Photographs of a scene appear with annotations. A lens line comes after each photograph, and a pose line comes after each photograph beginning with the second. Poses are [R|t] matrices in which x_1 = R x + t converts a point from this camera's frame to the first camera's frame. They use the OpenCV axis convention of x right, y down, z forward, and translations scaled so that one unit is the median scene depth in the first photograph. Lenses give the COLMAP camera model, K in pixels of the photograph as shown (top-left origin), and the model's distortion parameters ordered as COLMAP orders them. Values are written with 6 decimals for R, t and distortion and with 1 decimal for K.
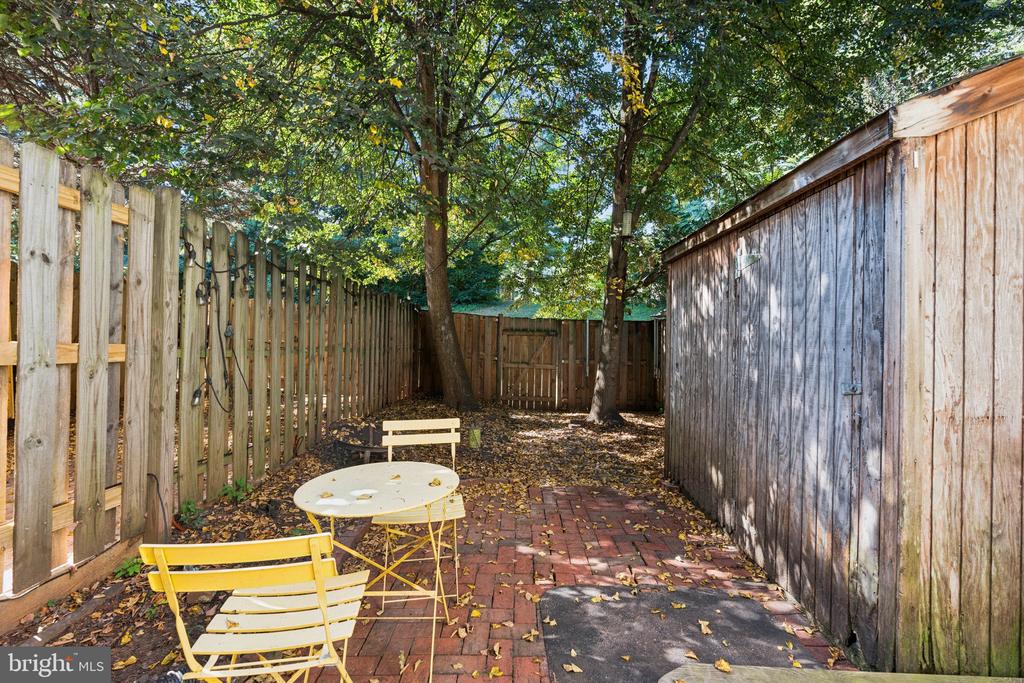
lens RADIAL K [[449.2, 0, 512.0], [0, 449.2, 341.5], [0, 0, 1]] dist [-0.001725, -0.000317]
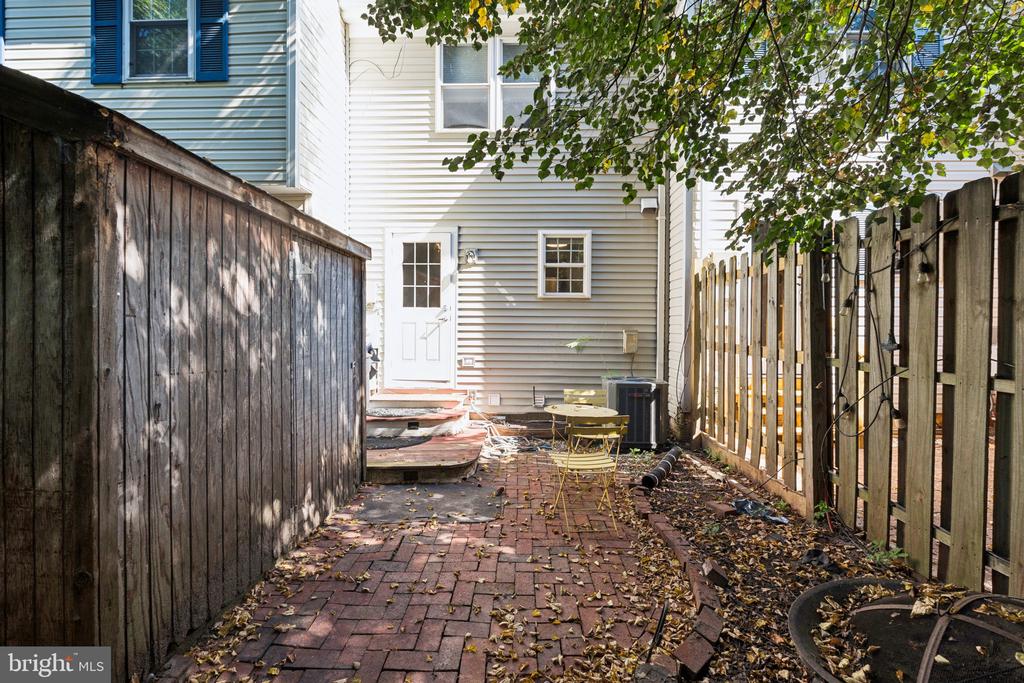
lens RADIAL K [[449.2, 0, 512.0], [0, 449.2, 341.5], [0, 0, 1]] dist [-0.001725, -0.000317]
pose [[-0.999631, -0.020162, 0.018204, 0.005682], [-0.019716, 0.999509, 0.024353, -0.038989], [-0.018687, 0.023985, -0.999538, 1.753335]]
